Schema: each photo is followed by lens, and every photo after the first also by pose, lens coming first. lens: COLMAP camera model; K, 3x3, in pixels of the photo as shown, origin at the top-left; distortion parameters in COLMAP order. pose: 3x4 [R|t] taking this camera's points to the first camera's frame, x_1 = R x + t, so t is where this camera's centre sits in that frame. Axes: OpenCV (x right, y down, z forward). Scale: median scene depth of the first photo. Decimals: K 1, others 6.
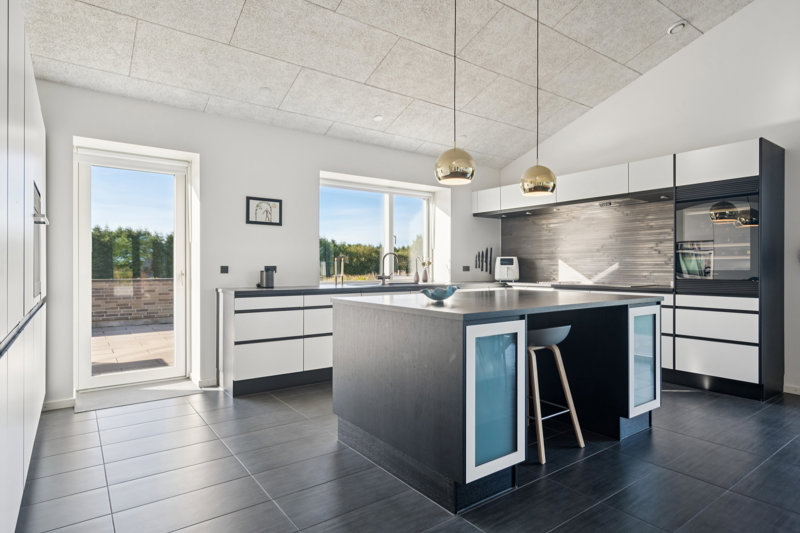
lens RADIAL K [[440.1, 0, 400.0], [0, 440.1, 266.5], [0, 0, 1]] dist [0.021895, 0.000814]
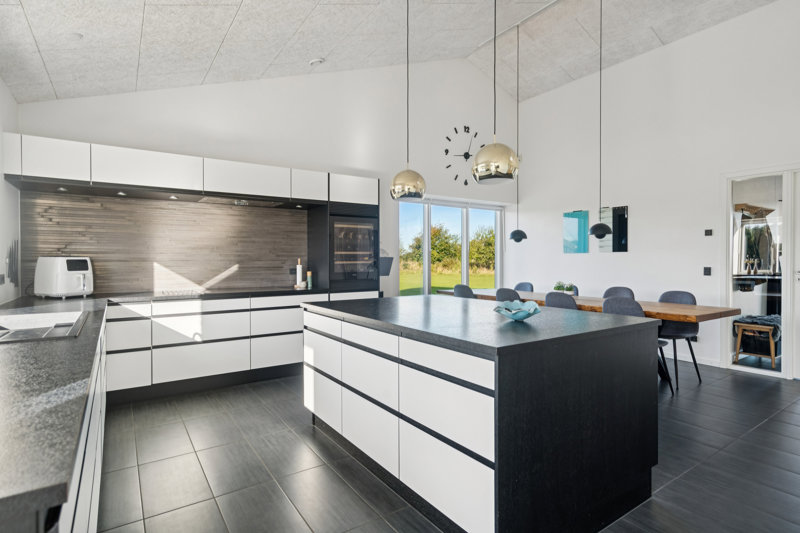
lens RADIAL K [[410.3, 0, 416.0], [0, 410.3, 267.9], [0, 0, 1]] dist [0.000092, 0.000523]
pose [[0.036003, -0.017191, 0.999204, -0.408178], [0.003474, 0.999848, 0.017077, -0.019482], [-0.999346, 0.002857, 0.036057, 0.665070]]
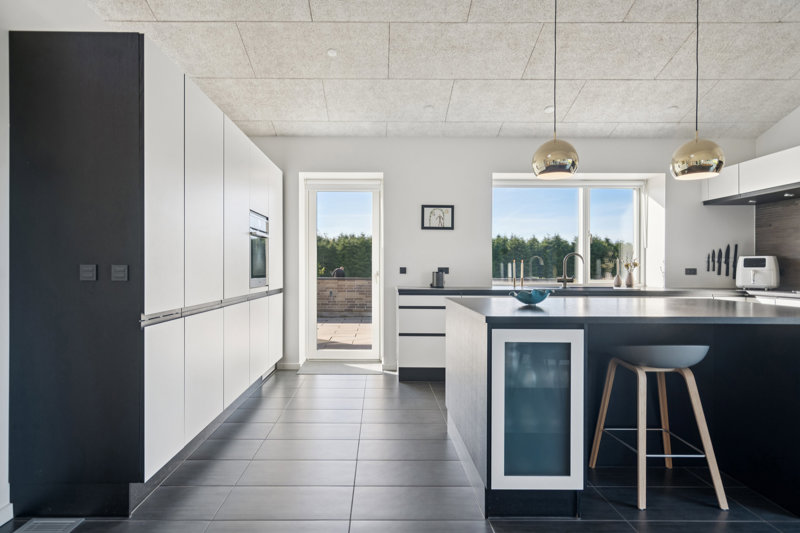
lens RADIAL K [[450.5, 0, 383.8], [0, 450.5, 268.5], [0, 0, 1]] dist [0.018404, 0.000581]
pose [[0.812968, 0.004306, -0.582293, 0.238200], [-0.003931, 0.999990, 0.001907, -0.000229], [0.582295, 0.000738, 0.812977, 0.018904]]
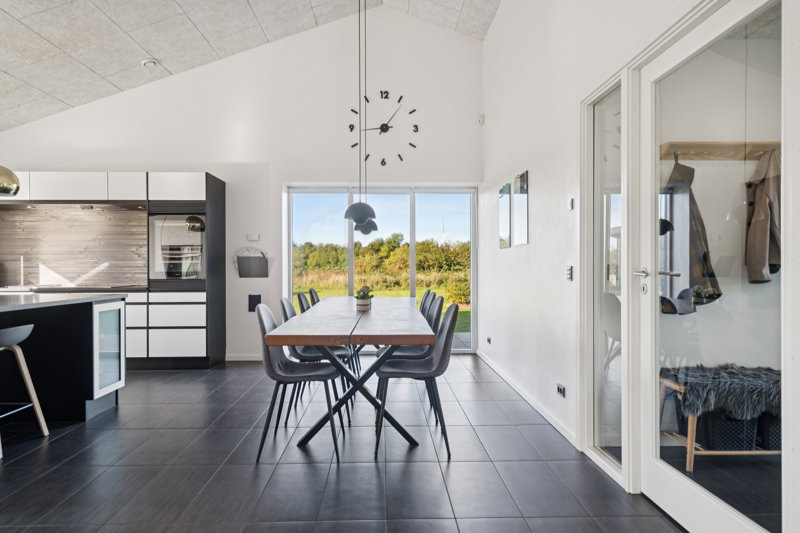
lens RADIAL K [[478.0, 0, 395.6], [0, 478.0, 270.5], [0, 0, 1]] dist [0.000820, -0.000676]
pose [[0.570167, -0.005072, 0.821513, -0.036964], [0.001656, 0.999986, 0.005024, -0.000267], [-0.821527, -0.001504, 0.570168, -0.224477]]
